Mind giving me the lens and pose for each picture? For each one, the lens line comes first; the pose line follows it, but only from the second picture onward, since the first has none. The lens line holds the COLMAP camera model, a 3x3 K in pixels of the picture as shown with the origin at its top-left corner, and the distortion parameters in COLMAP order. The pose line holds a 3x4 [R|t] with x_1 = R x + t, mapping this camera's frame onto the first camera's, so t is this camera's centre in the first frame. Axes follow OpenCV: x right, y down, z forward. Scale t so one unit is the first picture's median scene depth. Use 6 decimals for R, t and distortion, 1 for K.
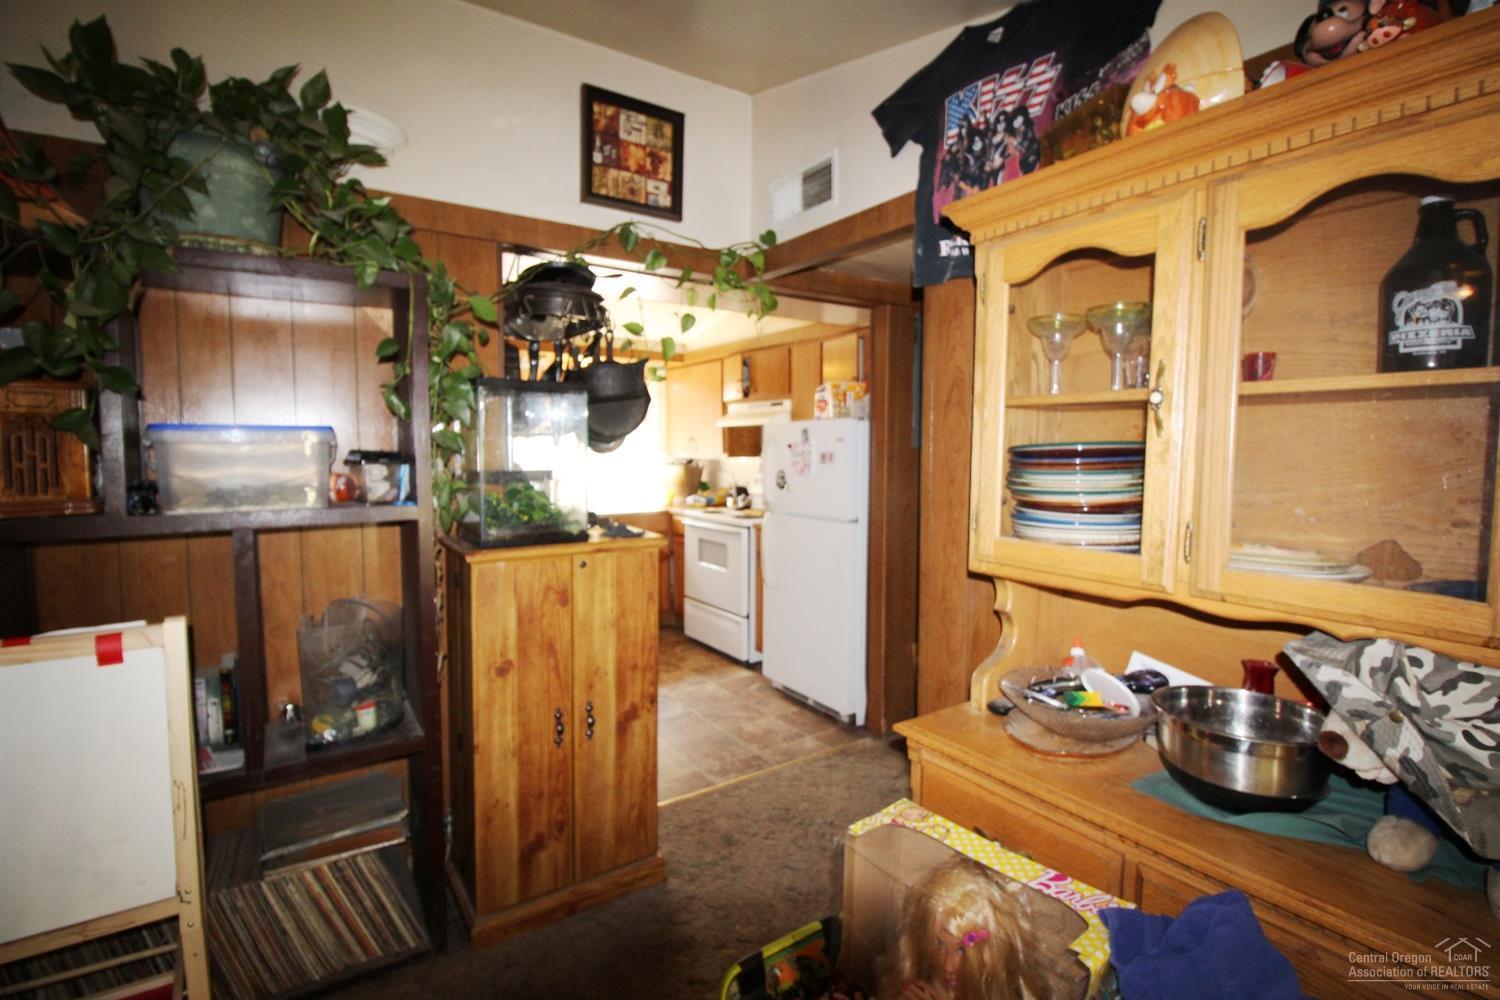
lens RADIAL K [[695.8, 0, 749.8], [0, 695.8, 491.7], [0, 0, 1]] dist [-0.001383, 0.000614]
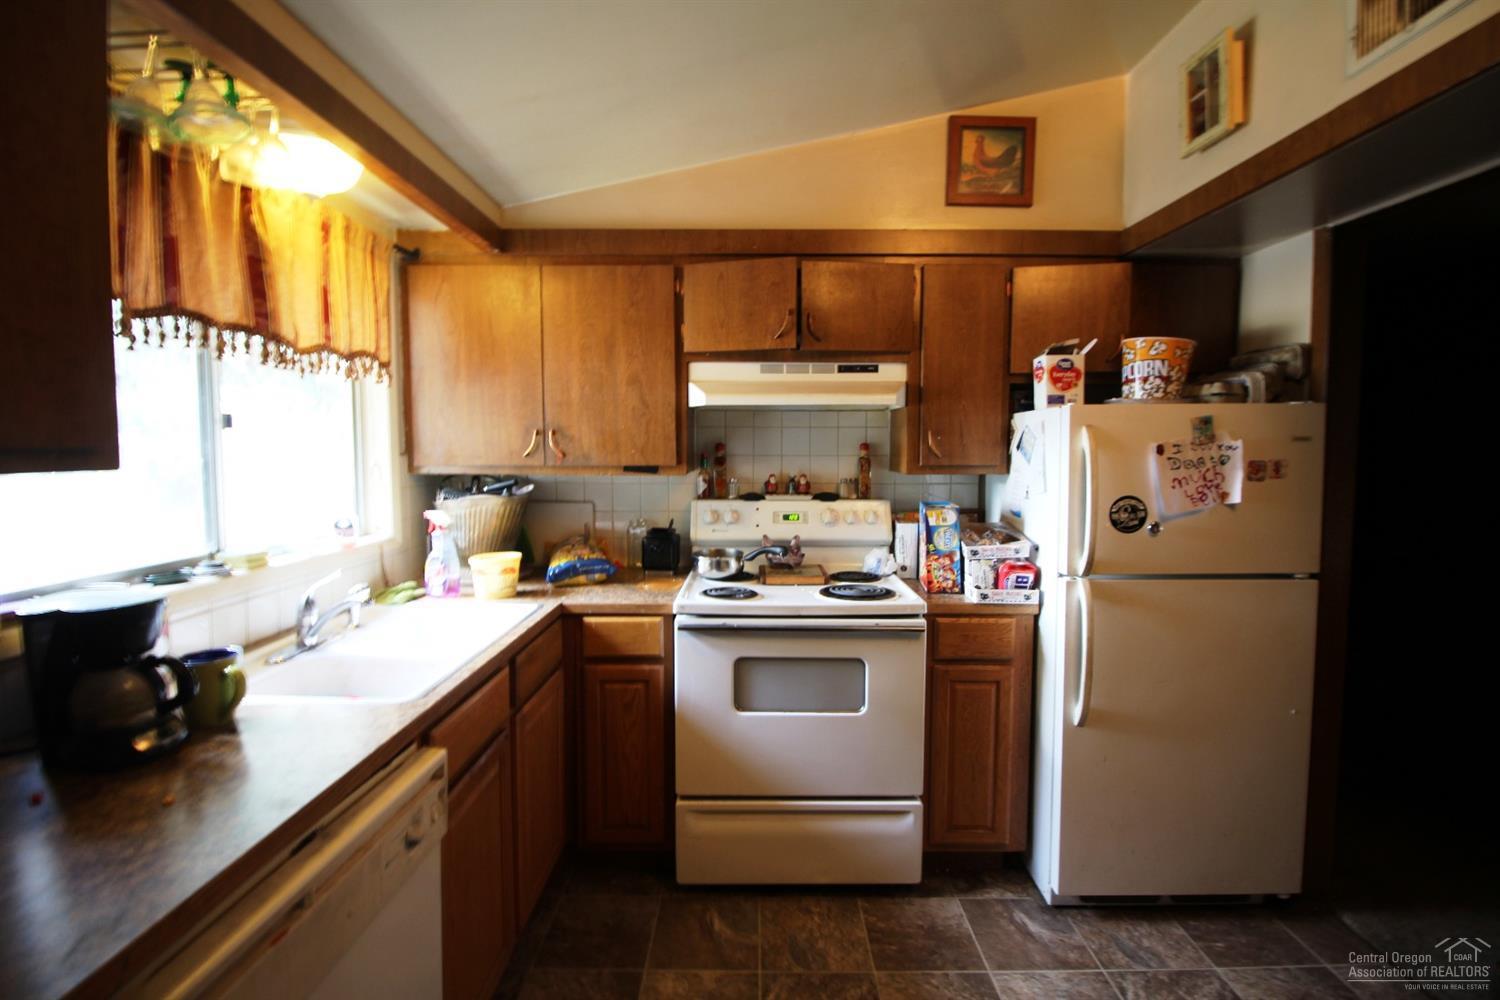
lens RADIAL K [[695.8, 0, 753.8], [0, 695.8, 496.9], [0, 0, 1]] dist [-0.001383, 0.000614]
pose [[0.547336, -0.065582, 0.834339, -0.442316], [0.056826, 0.997536, 0.041132, -0.055102], [-0.834981, 0.024899, 0.549715, 0.775320]]
